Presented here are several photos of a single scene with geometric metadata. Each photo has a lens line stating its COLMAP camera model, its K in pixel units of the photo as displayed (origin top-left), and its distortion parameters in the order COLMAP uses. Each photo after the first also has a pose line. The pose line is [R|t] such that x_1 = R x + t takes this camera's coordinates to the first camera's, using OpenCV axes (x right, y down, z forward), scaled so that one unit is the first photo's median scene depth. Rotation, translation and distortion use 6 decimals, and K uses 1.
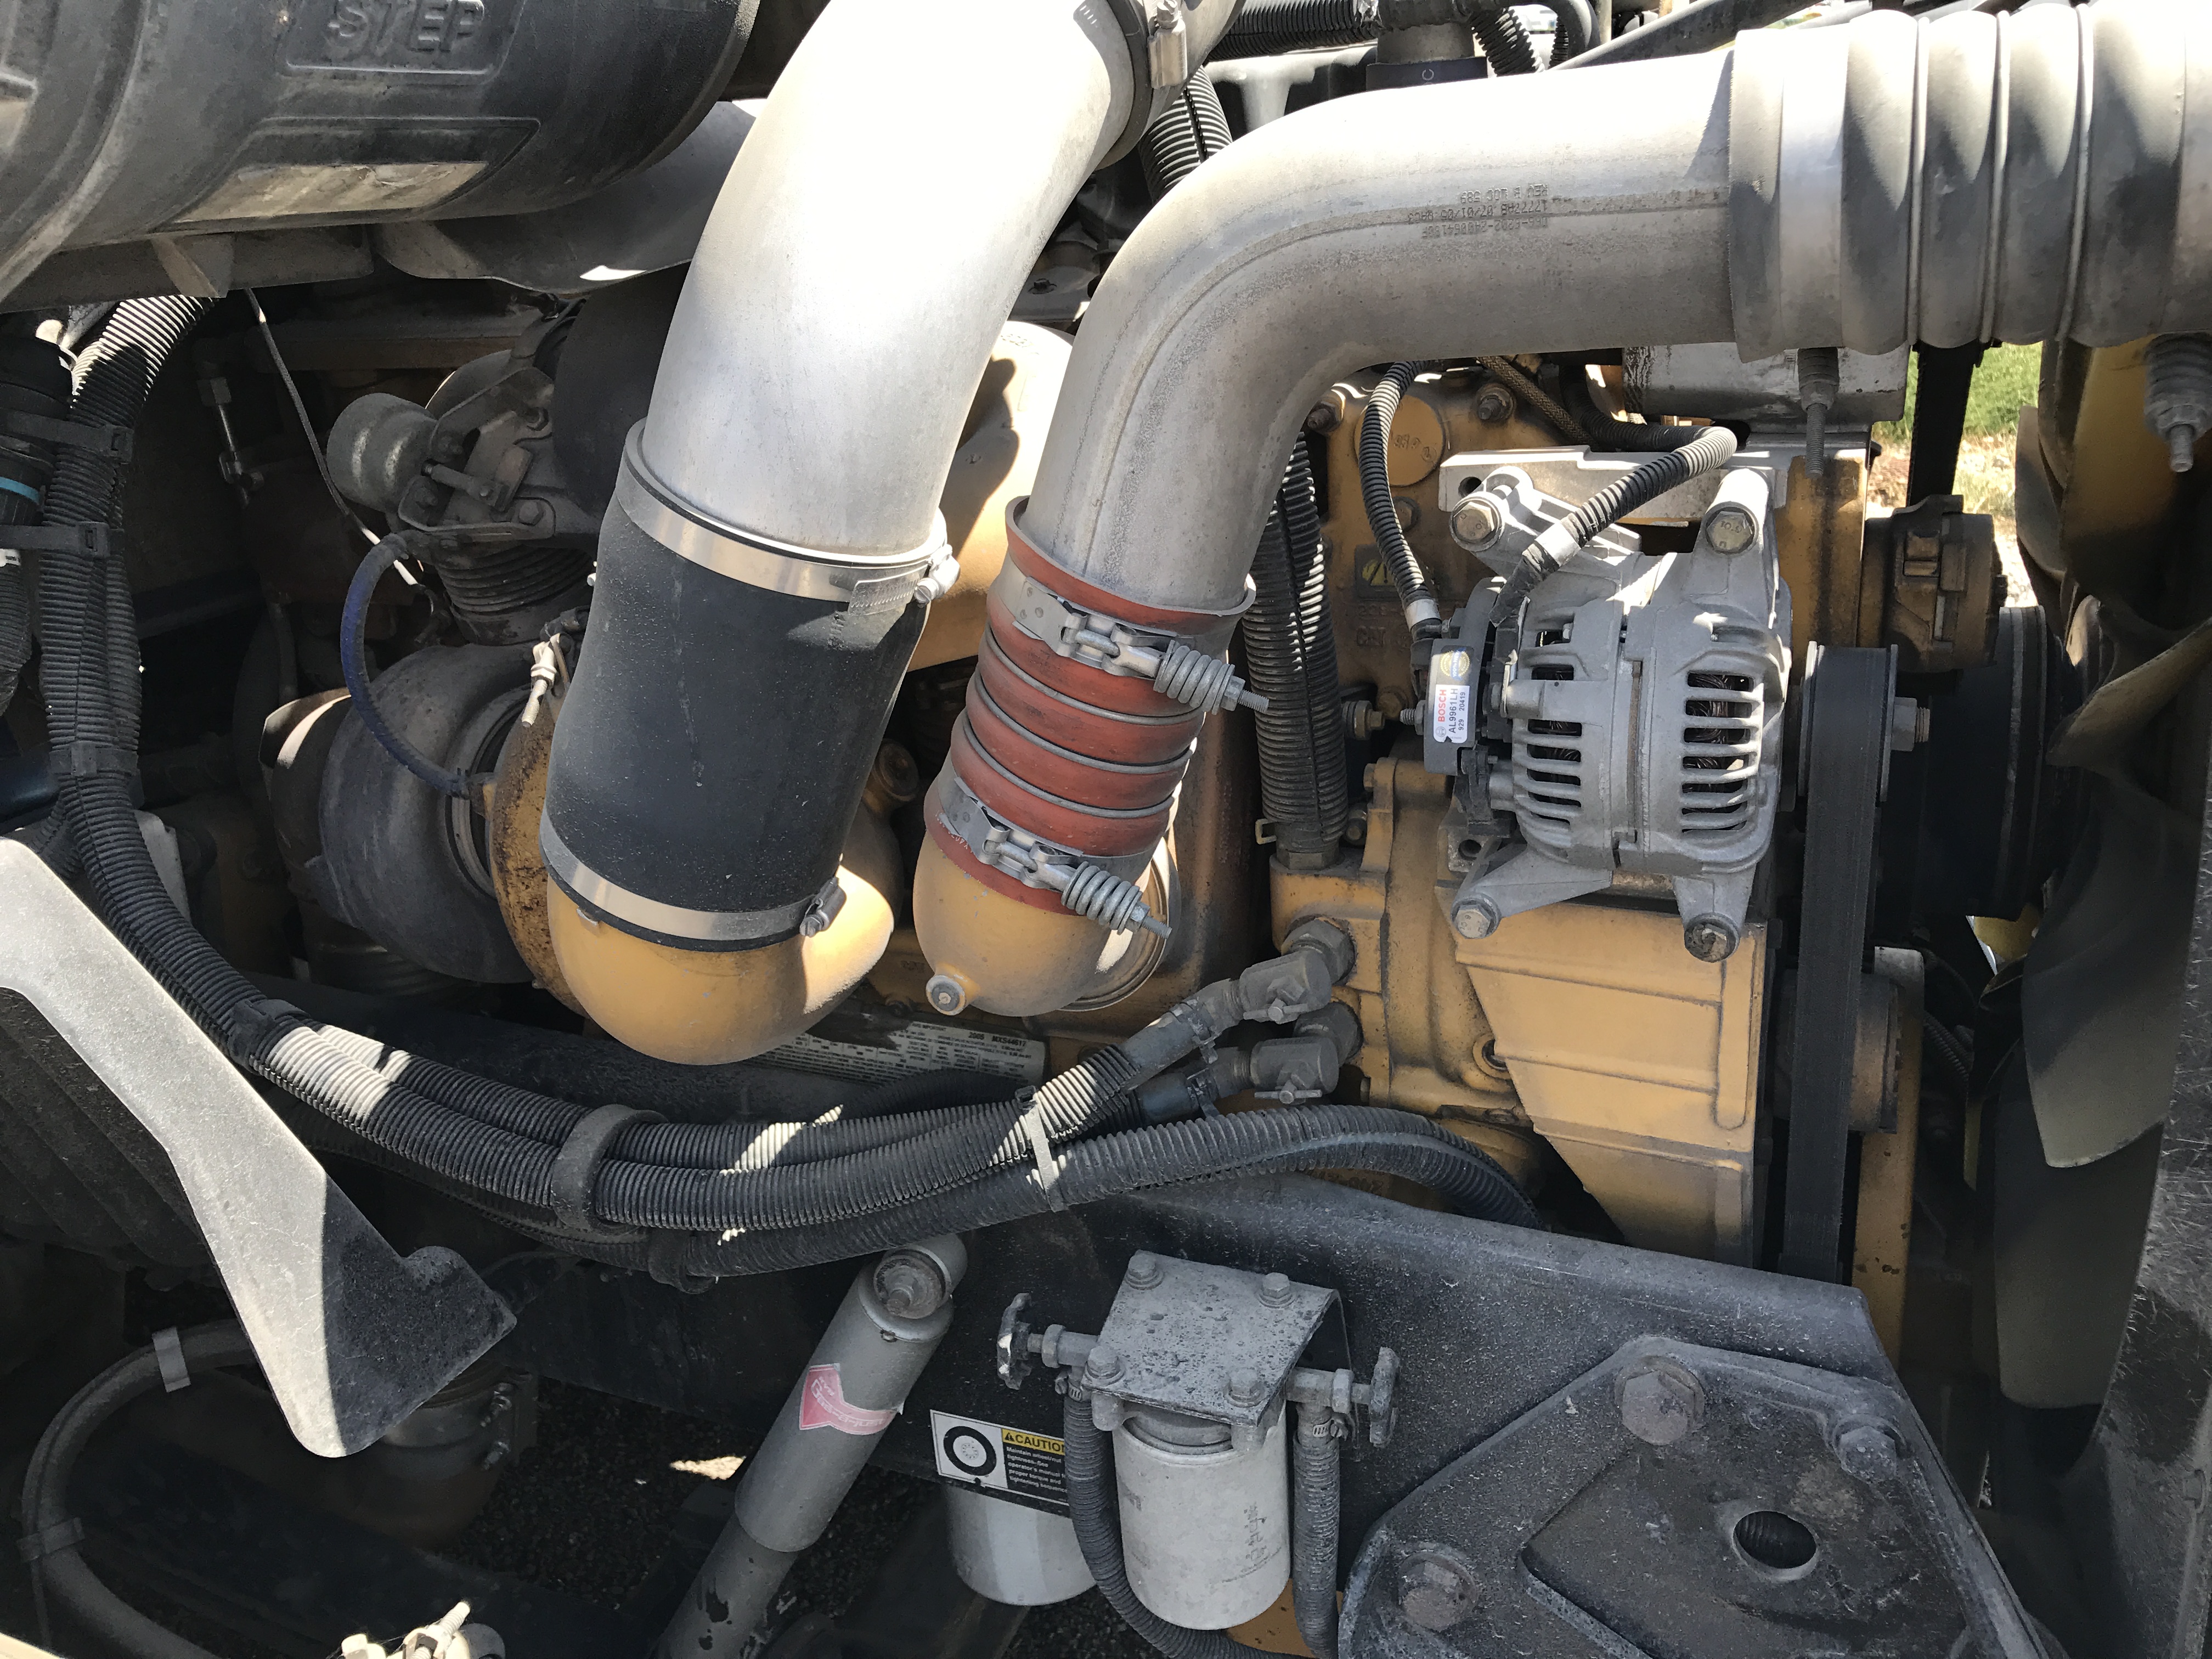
lens RADIAL K [[1839.6, 0, 1106.0], [0, 1839.6, 829.5], [0, 0, 1]] dist [0.001165, 0.022129]
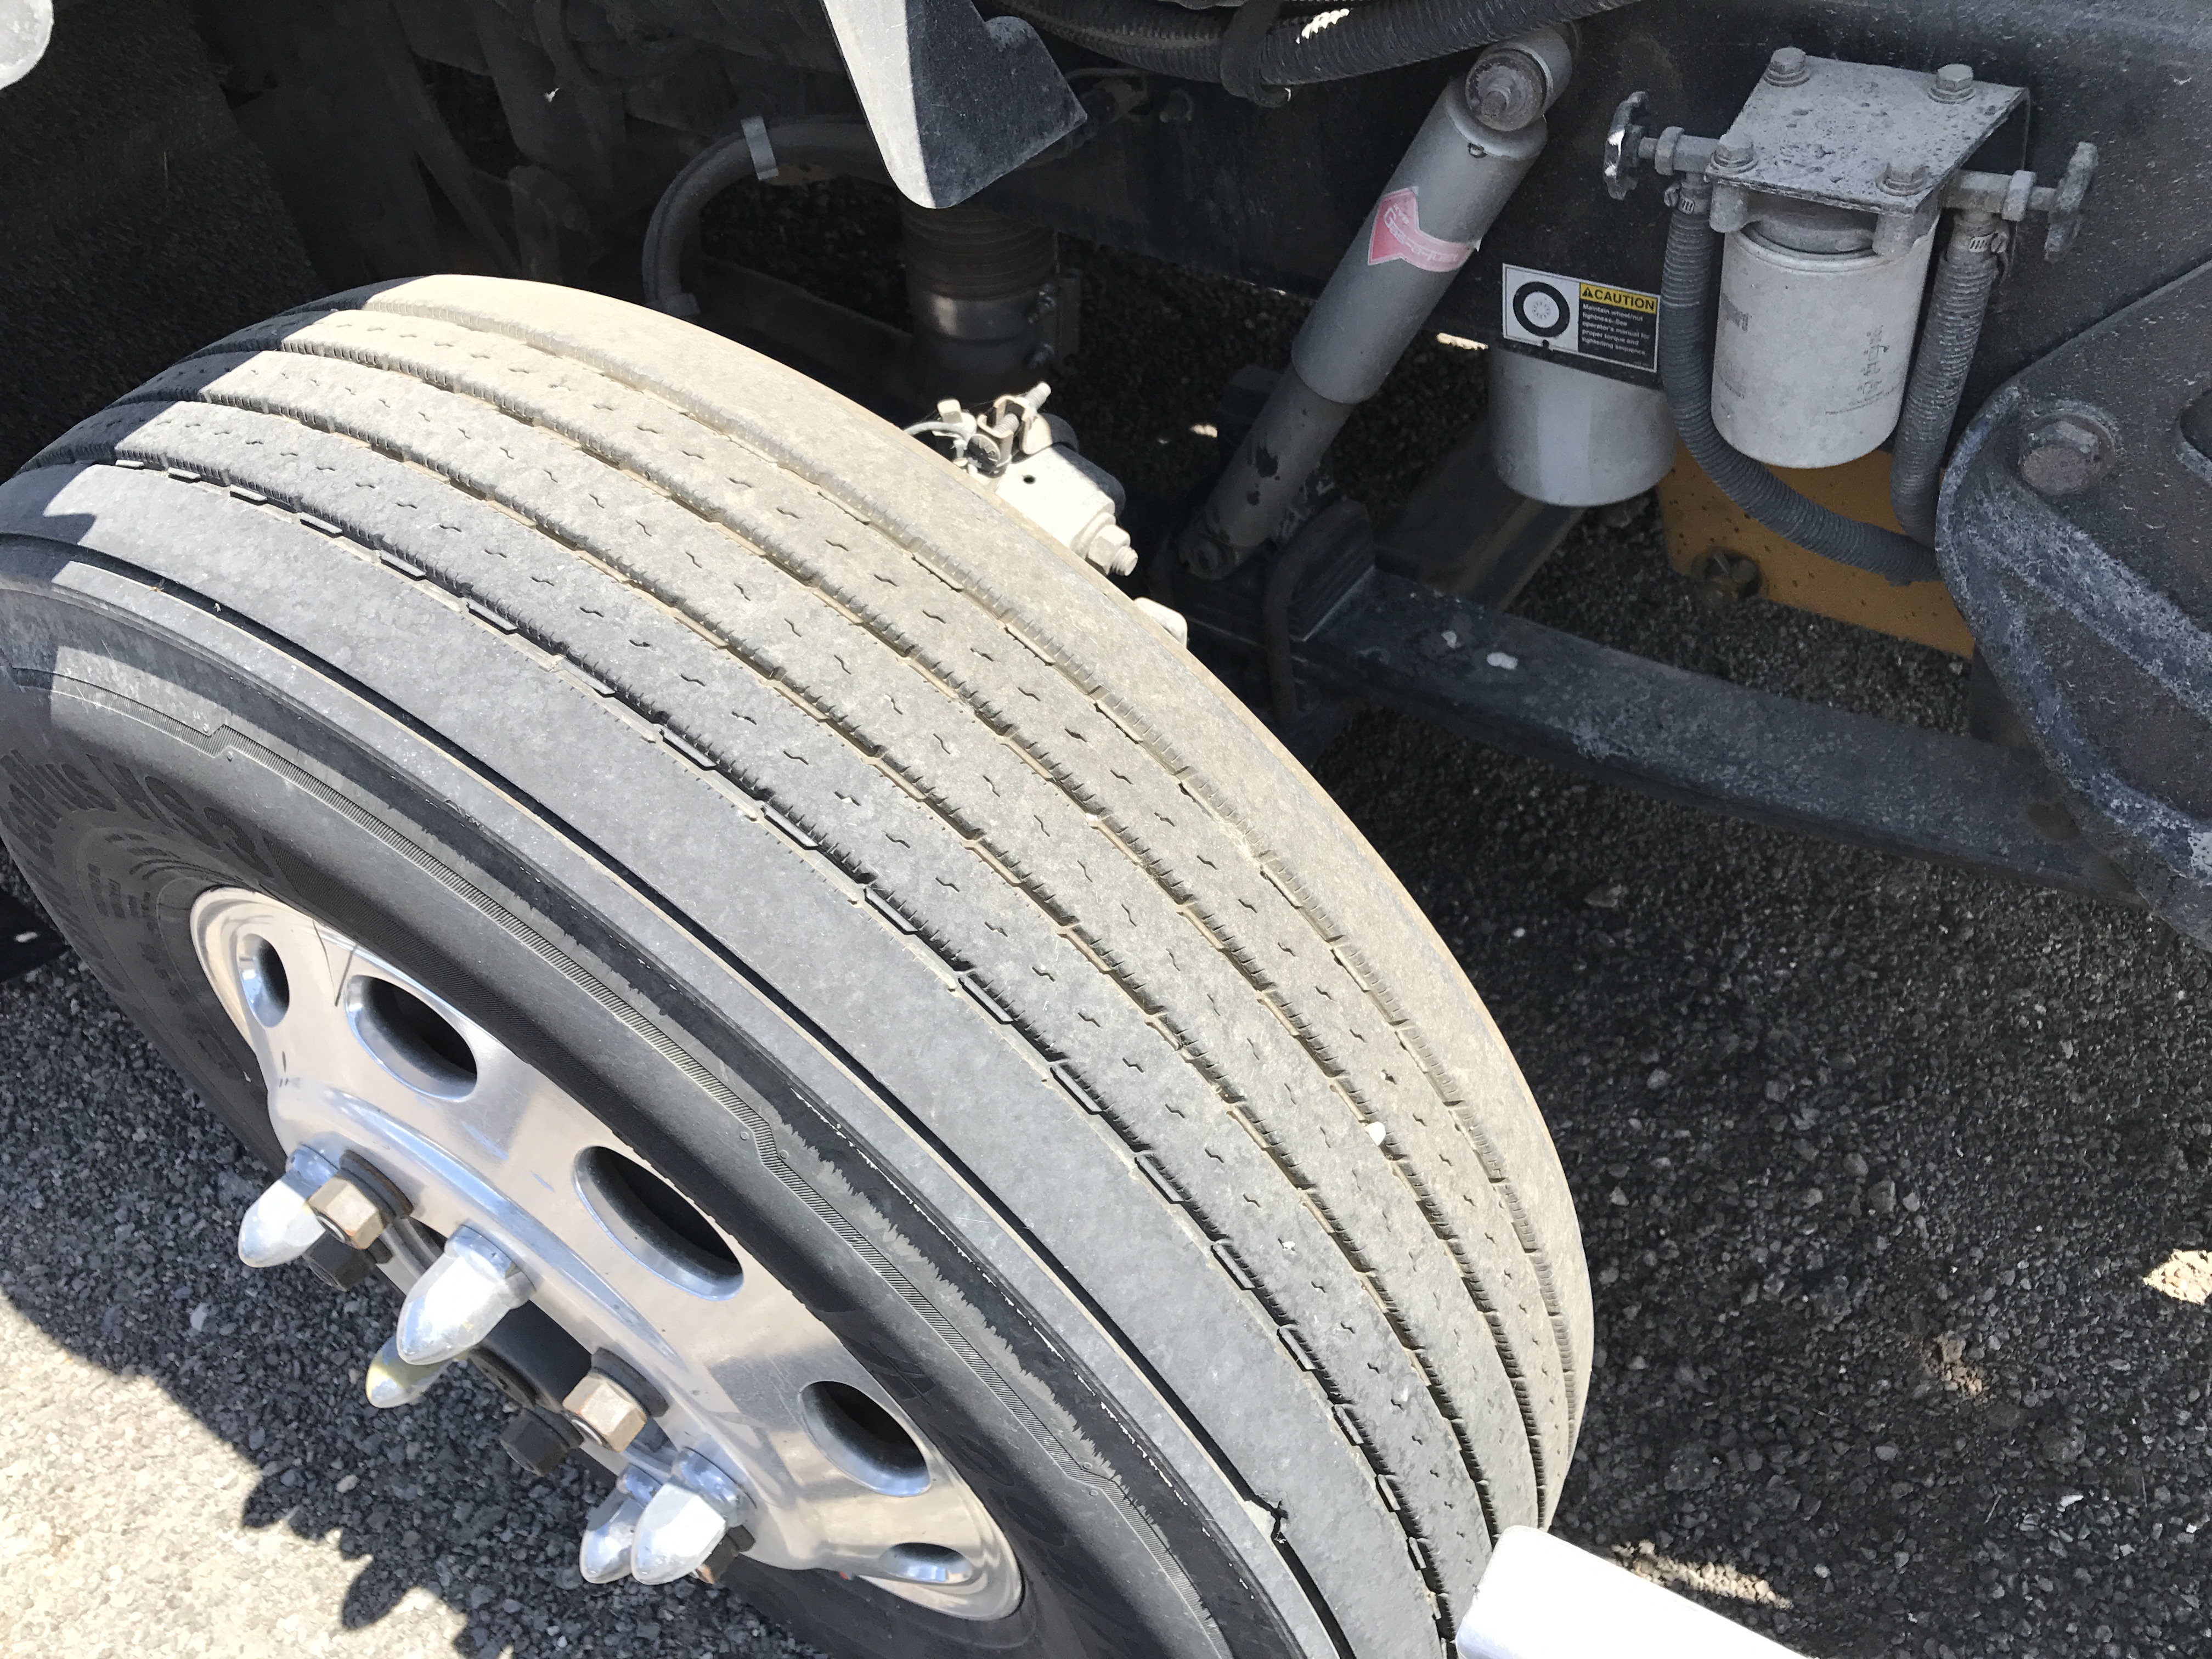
lens RADIAL K [[1839.6, 0, 1106.0], [0, 1839.6, 829.5], [0, 0, 1]] dist [0.001165, 0.022129]
pose [[0.966696, 0.120347, -0.225865, -0.050703], [-0.004151, 0.889795, 0.456342, 0.165306], [0.255893, -0.440207, 0.860661, 0.012818]]
